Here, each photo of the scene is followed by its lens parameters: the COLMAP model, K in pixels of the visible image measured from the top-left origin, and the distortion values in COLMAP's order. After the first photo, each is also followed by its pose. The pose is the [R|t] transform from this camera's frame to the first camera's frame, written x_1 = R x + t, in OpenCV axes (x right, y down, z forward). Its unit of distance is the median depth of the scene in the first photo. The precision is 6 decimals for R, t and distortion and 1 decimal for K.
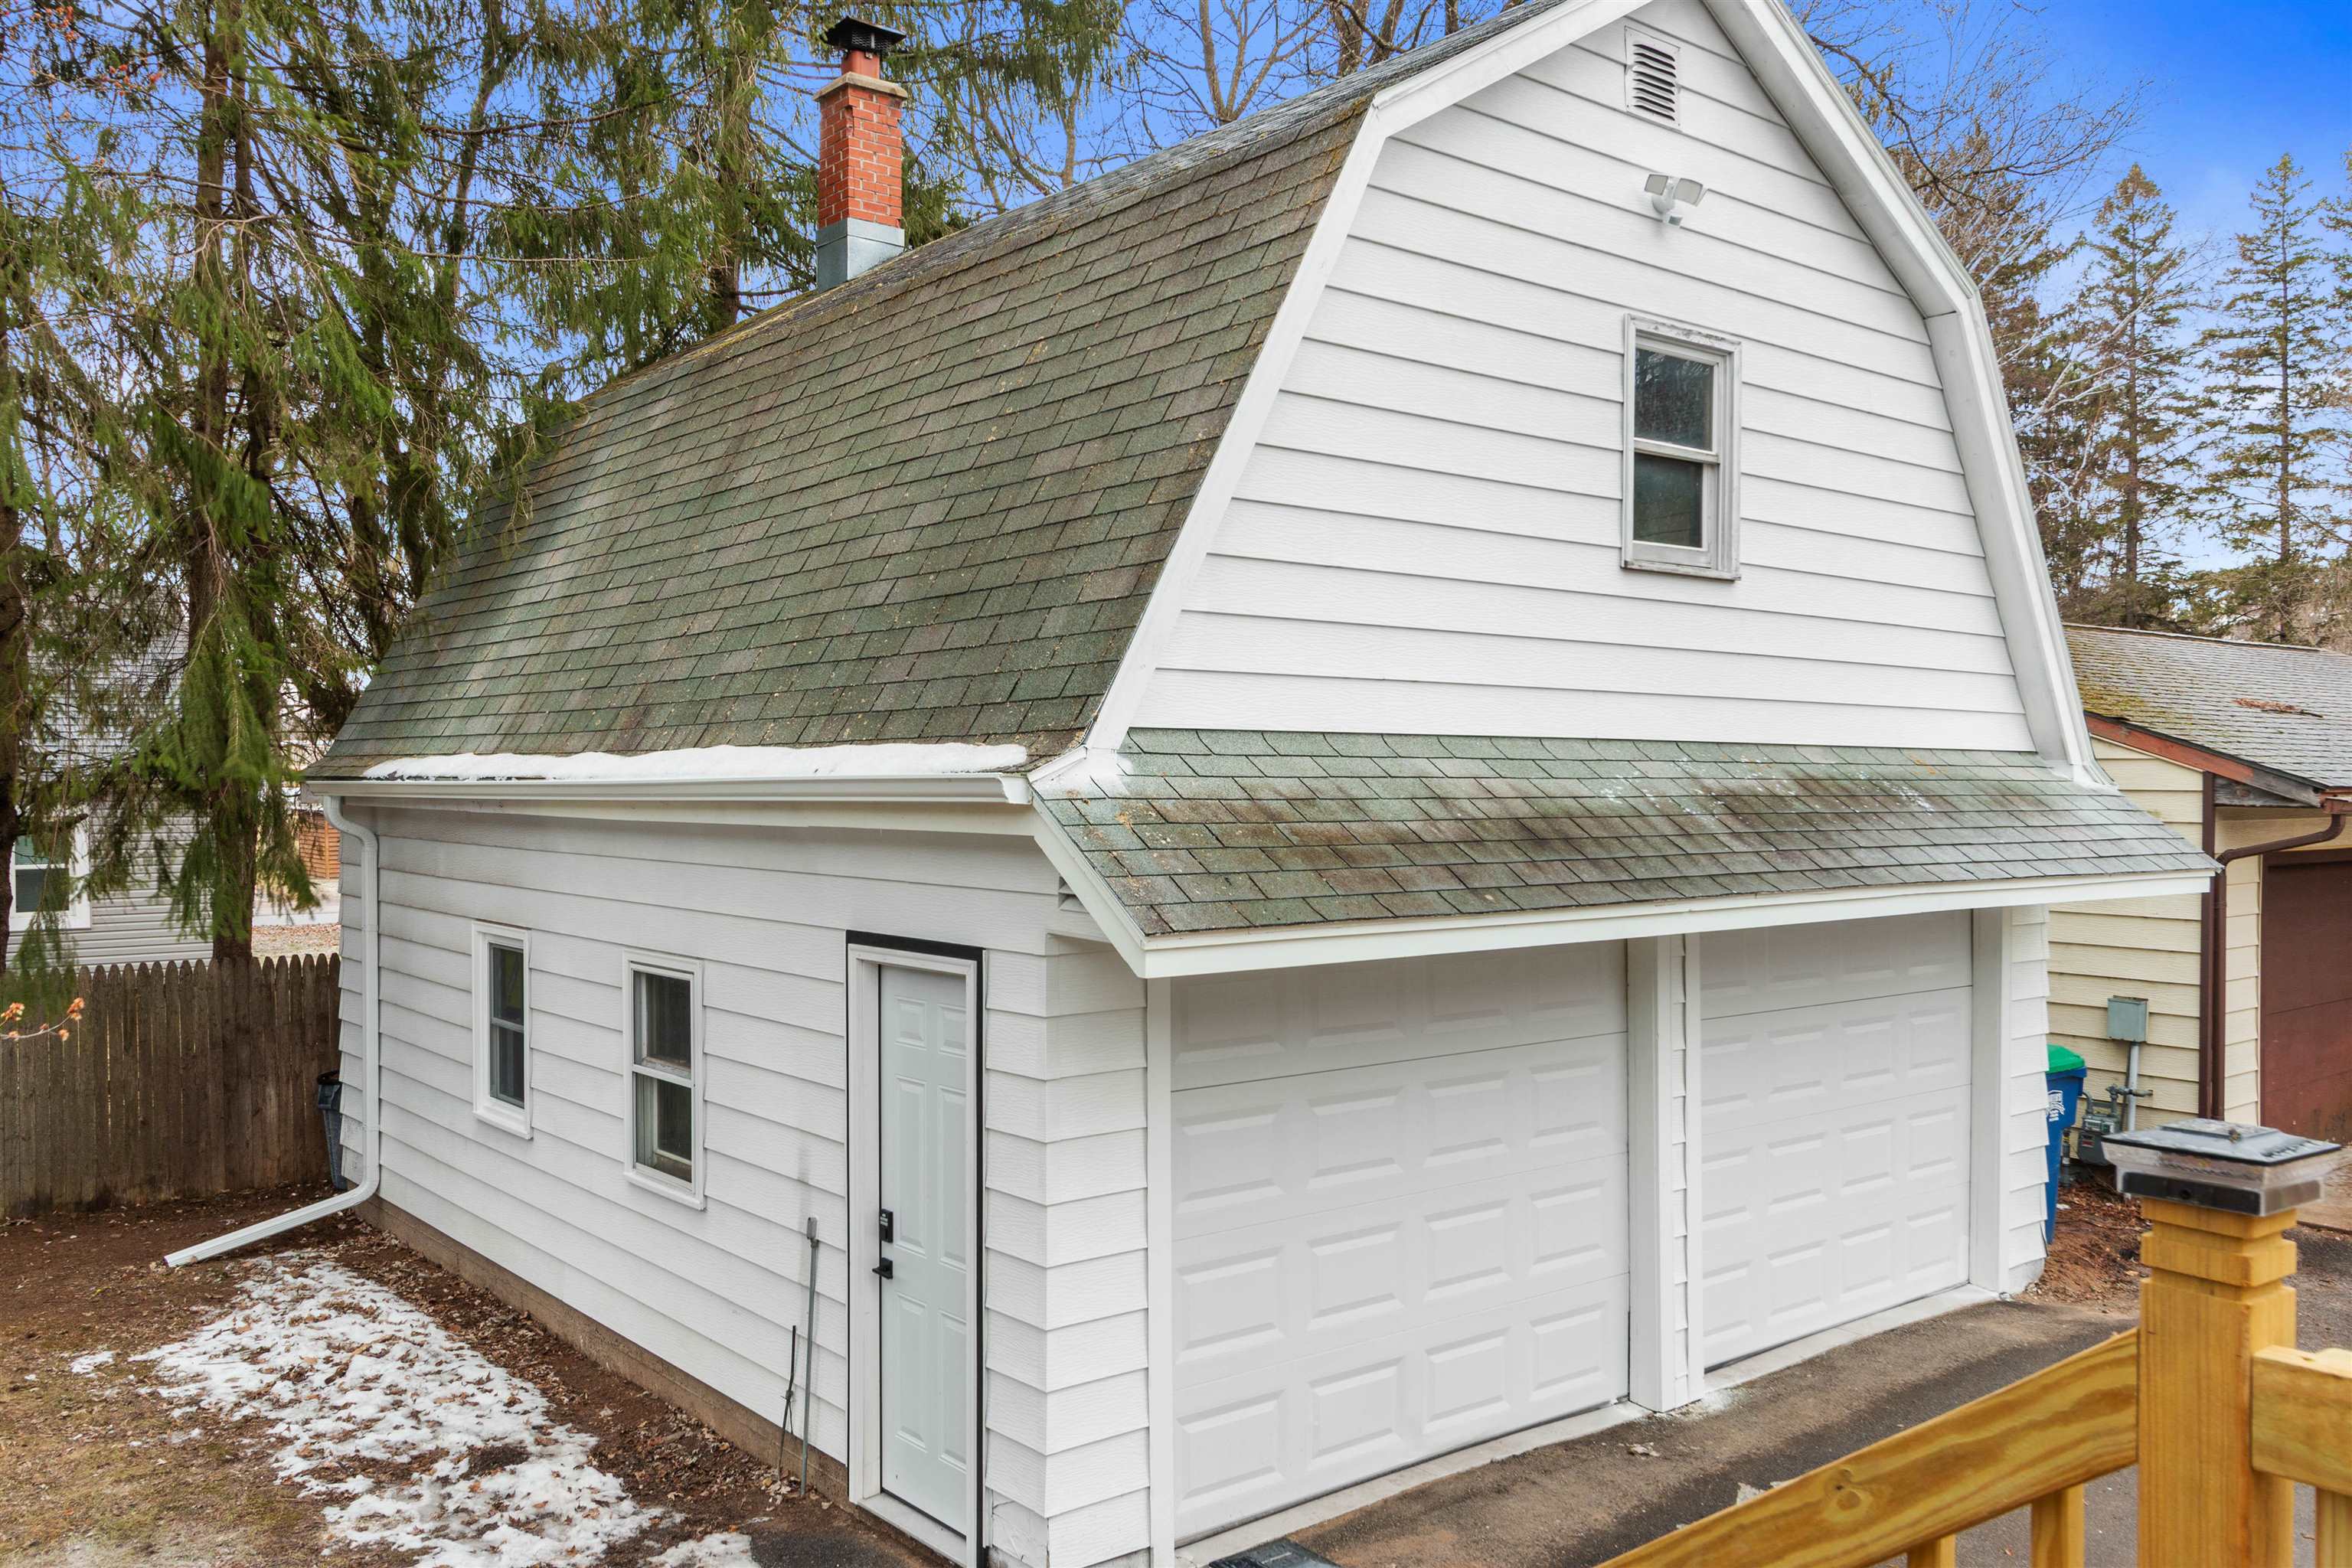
lens RADIAL K [[1887.1, 0, 1177.6], [0, 1887.1, 791.1], [0, 0, 1]] dist [0.009225, -0.004757]
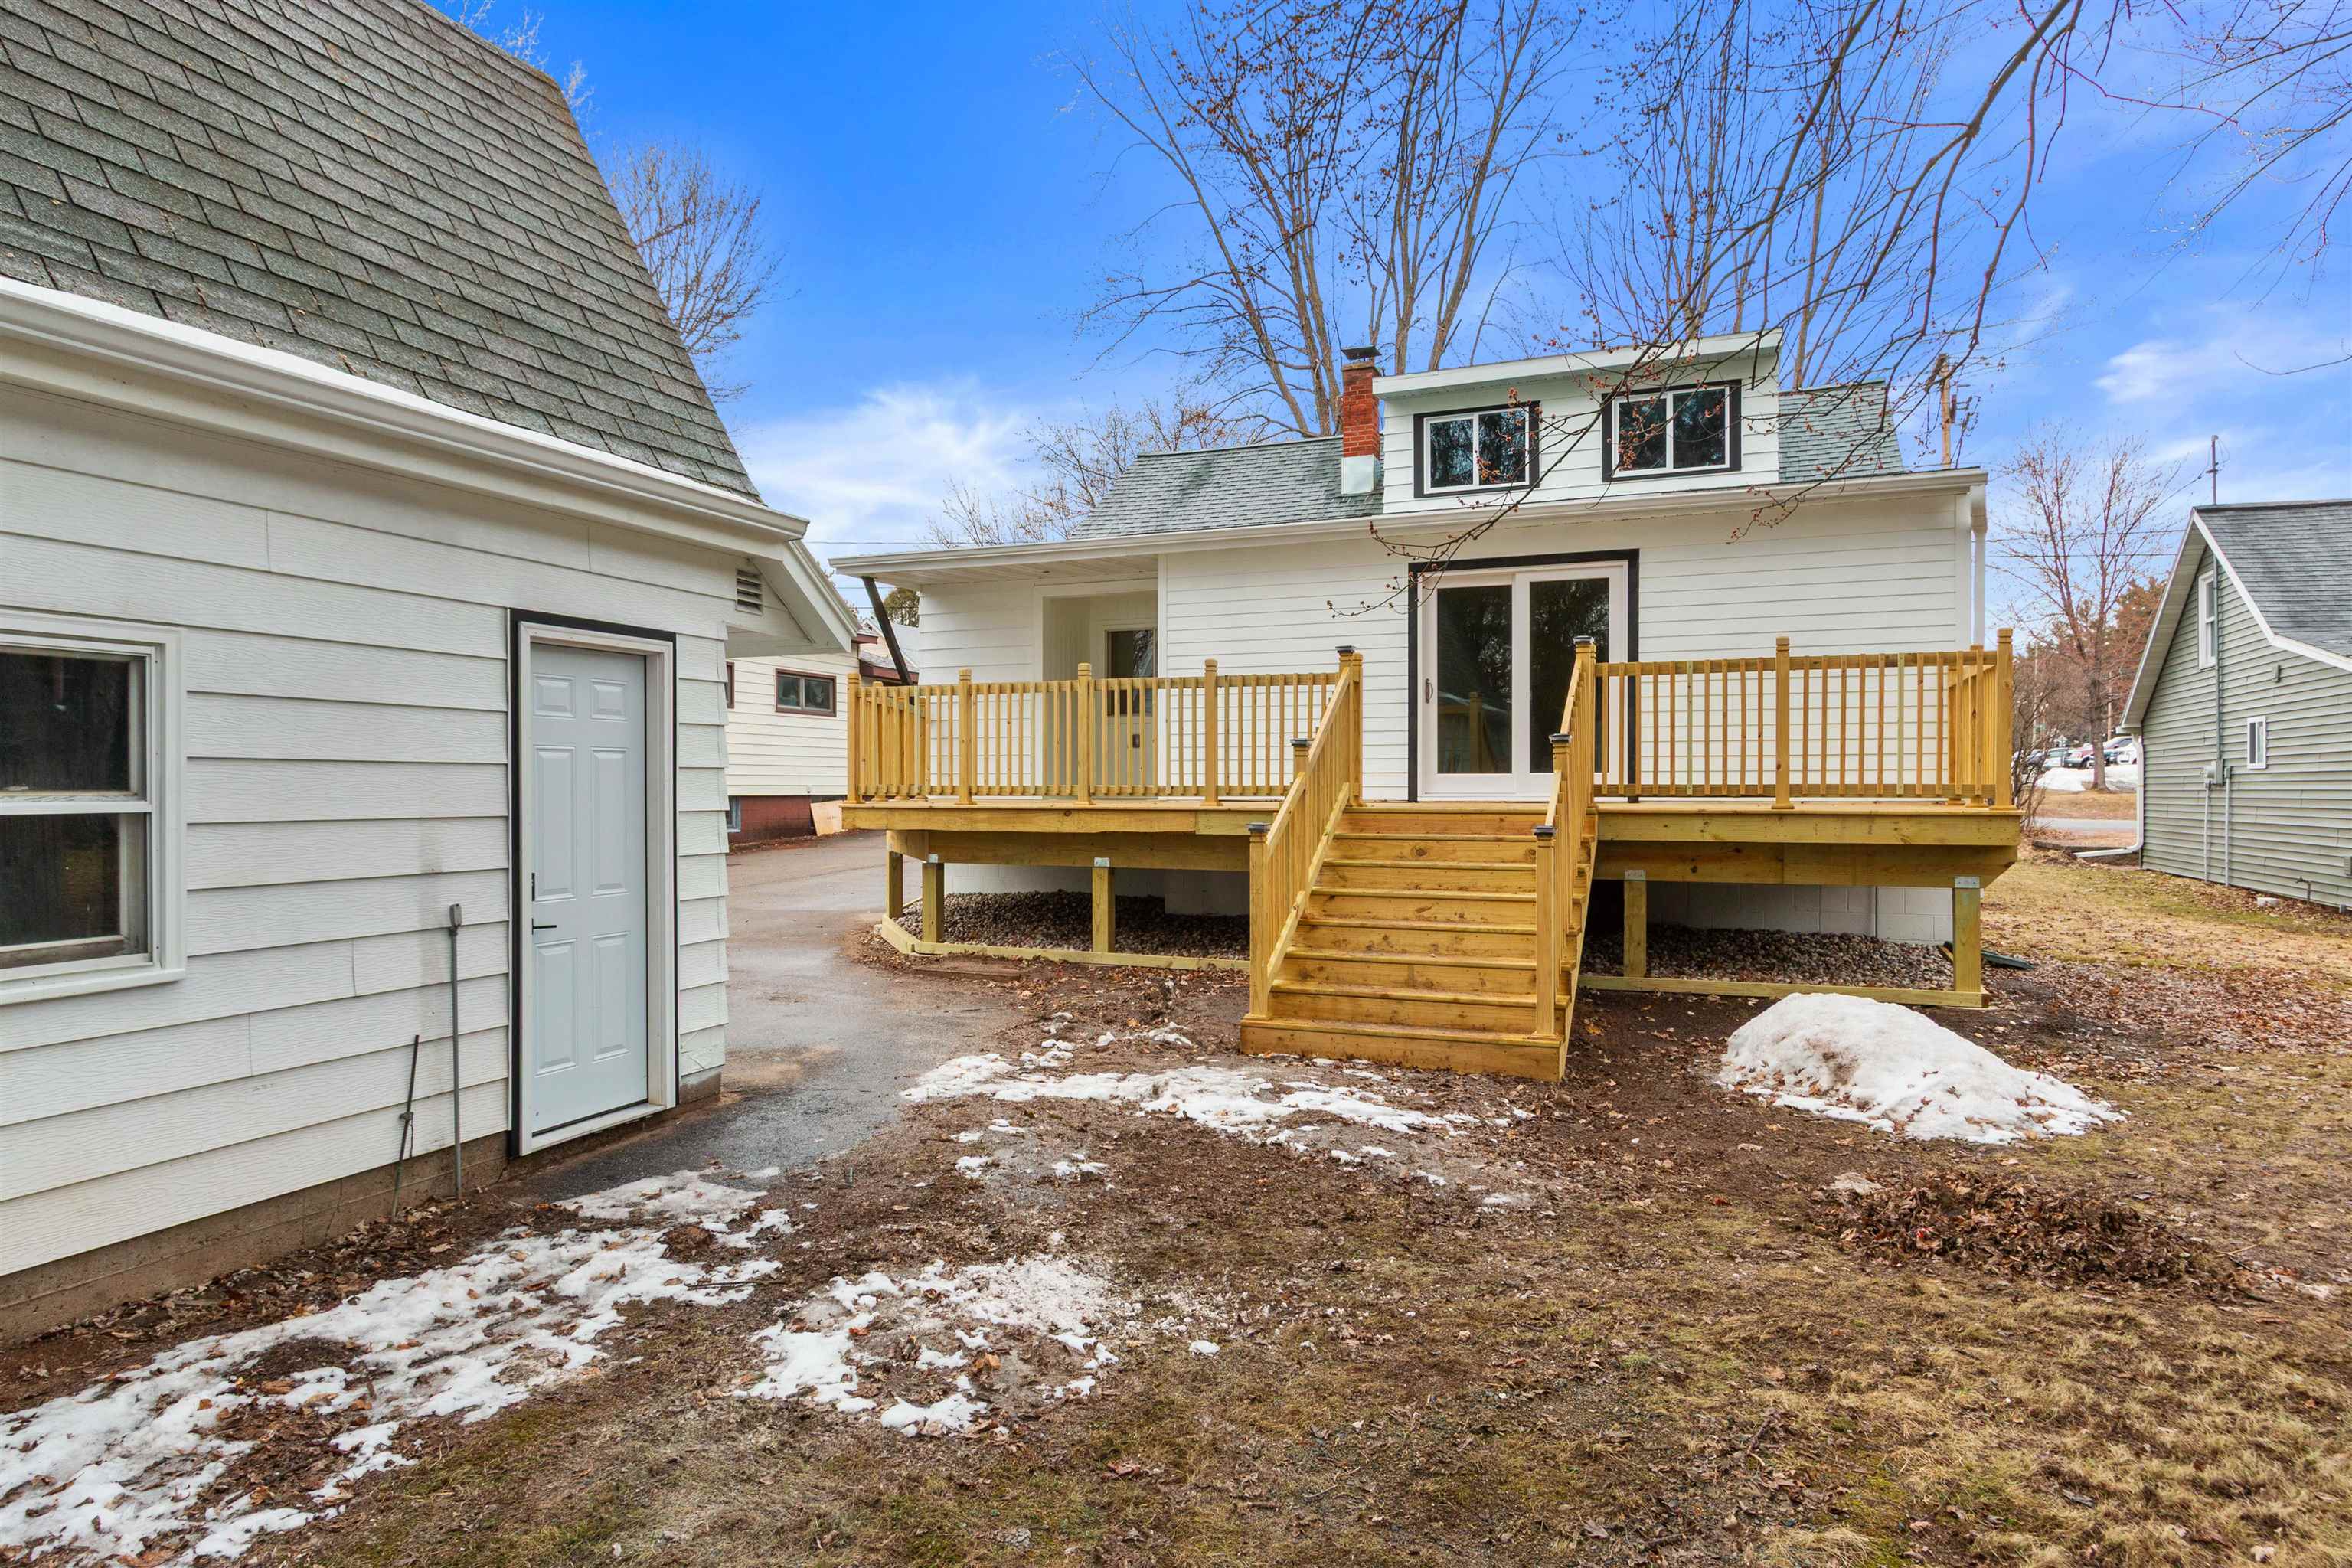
lens RADIAL K [[1453.7, 0, 1171.1], [0, 1453.7, 789.2], [0, 0, 1]] dist [0.019130, -0.007678]
pose [[-0.511488, -0.002567, 0.859287, -0.916110], [0.004421, 0.999974, 0.005619, 0.148324], [-0.859279, 0.006673, -0.511464, 0.960589]]
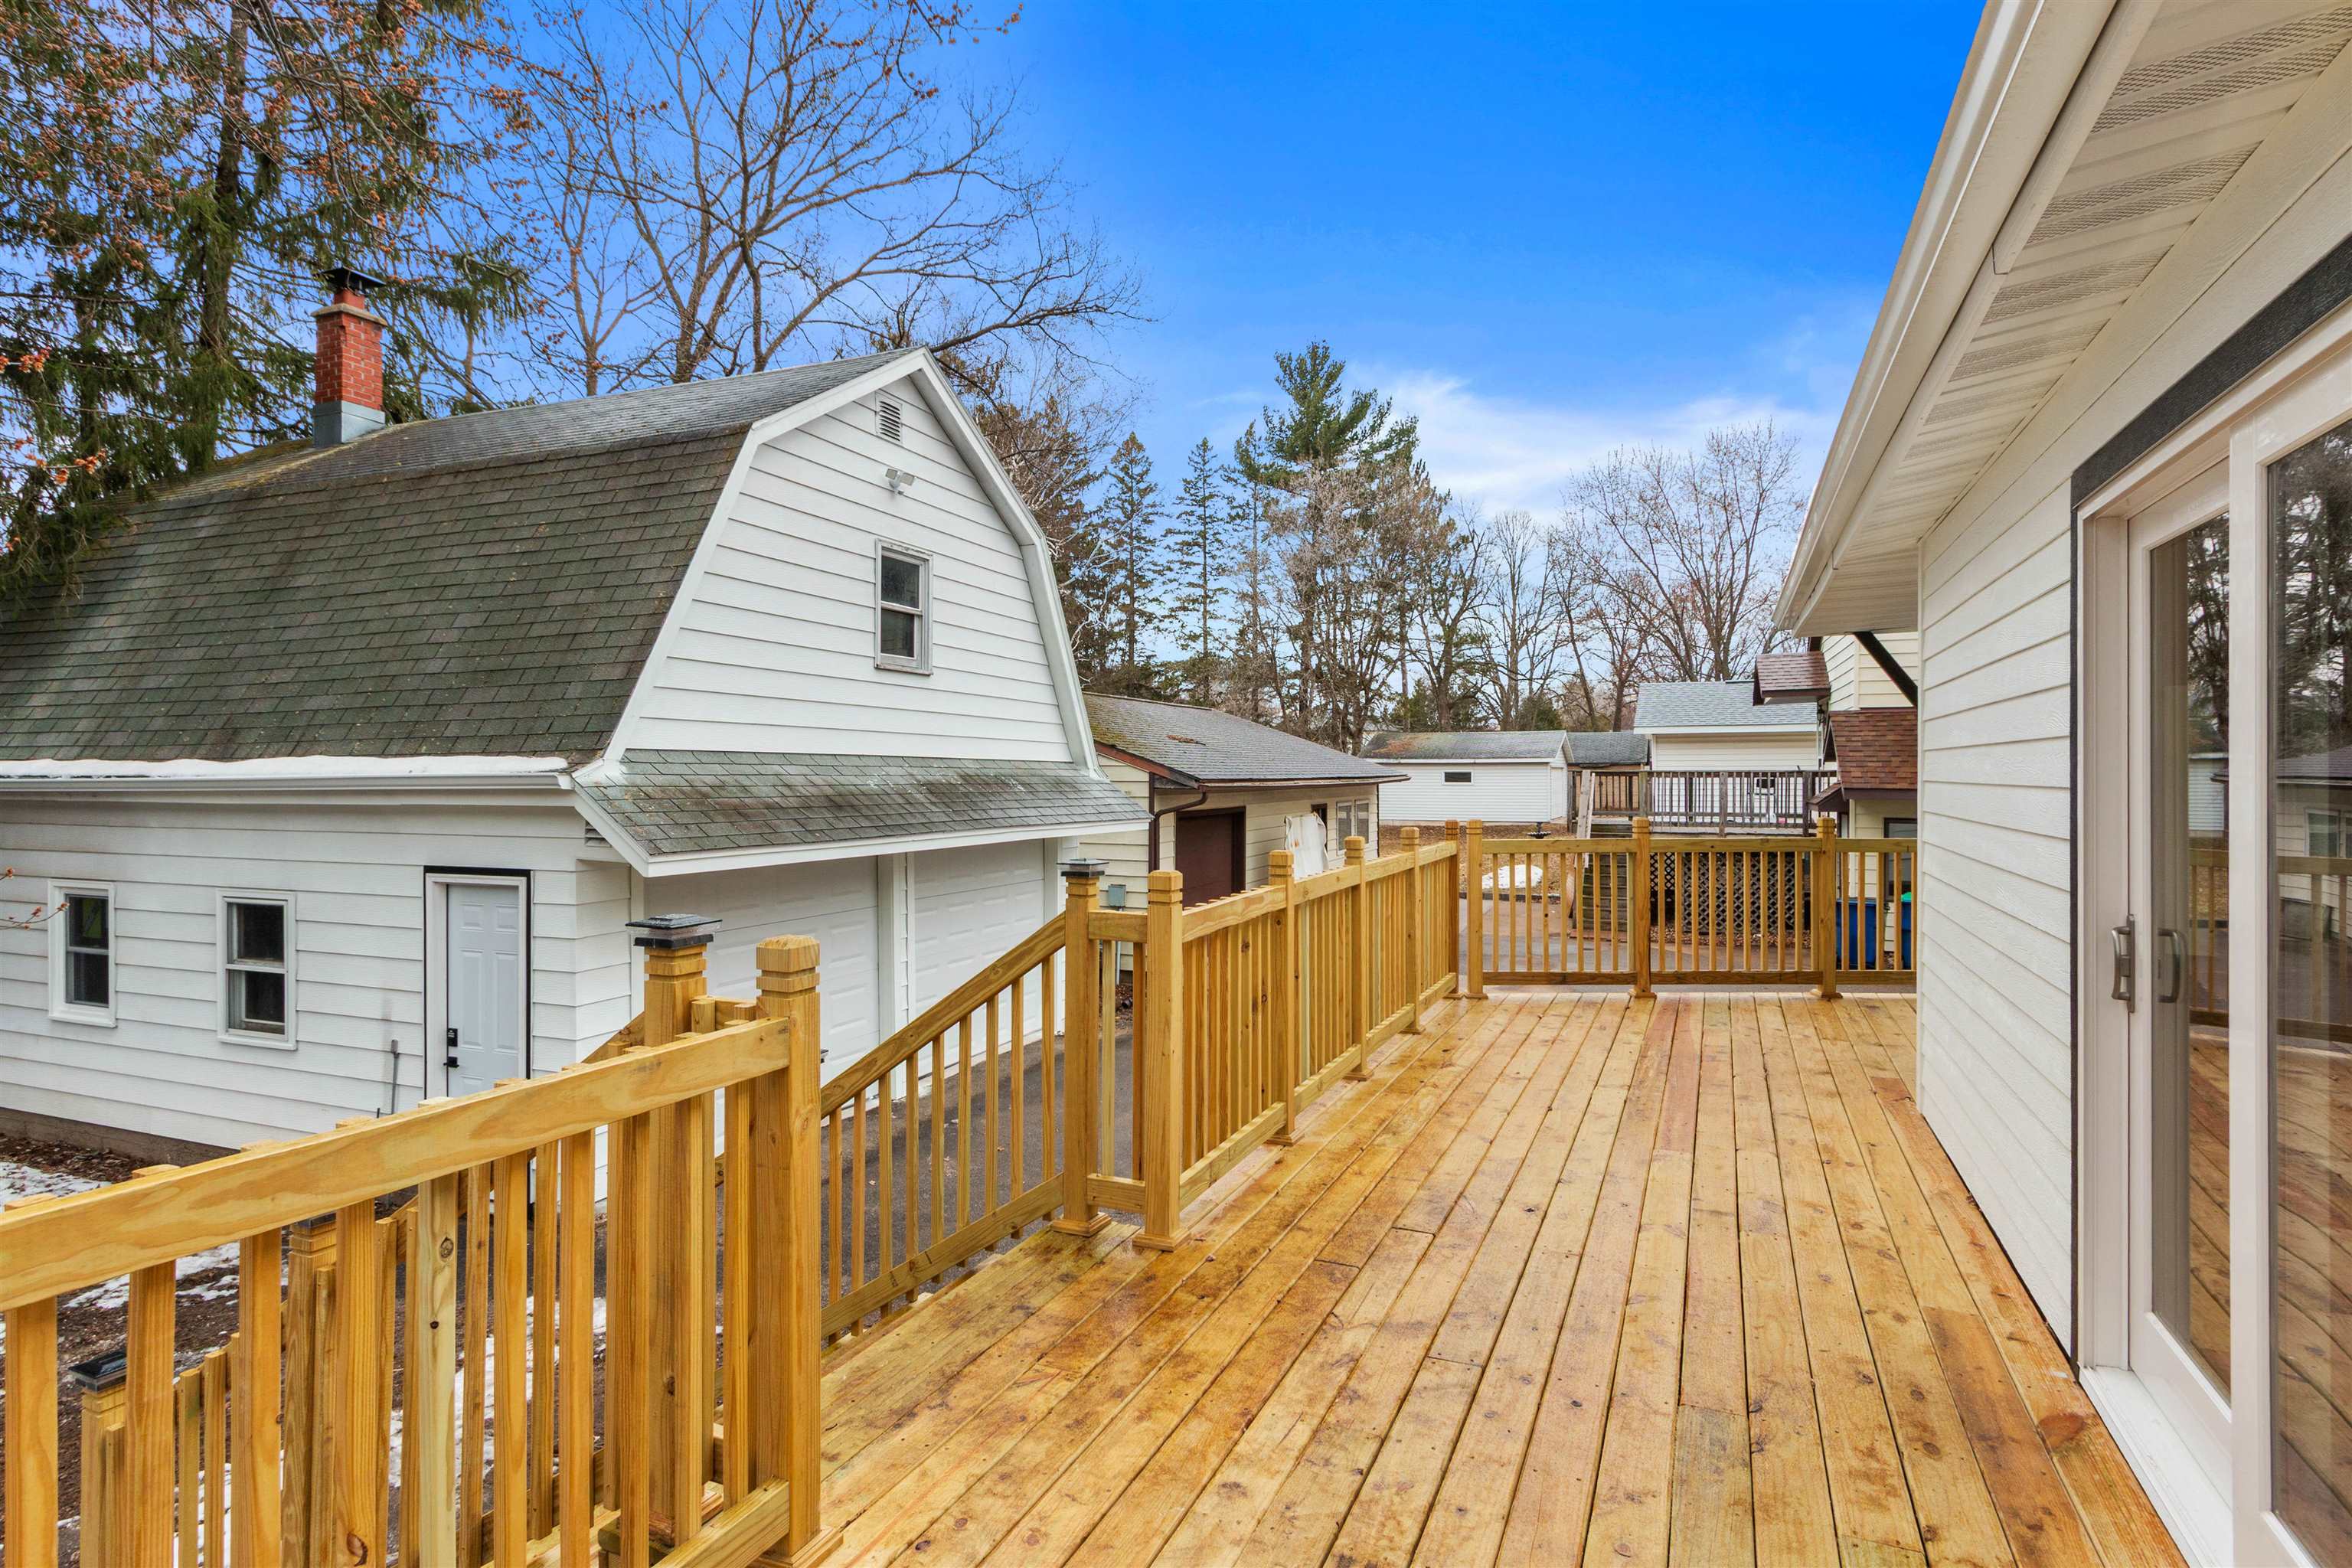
lens RADIAL K [[1242.1, 0, 1183.0], [0, 1242.1, 775.5], [0, 0, 1]] dist [0.005098, 0.000554]
pose [[0.875930, -0.001823, 0.482435, -0.102306], [0.005487, 0.999966, -0.006184, 0.002973], [-0.482407, 0.008063, 0.875910, -0.268972]]
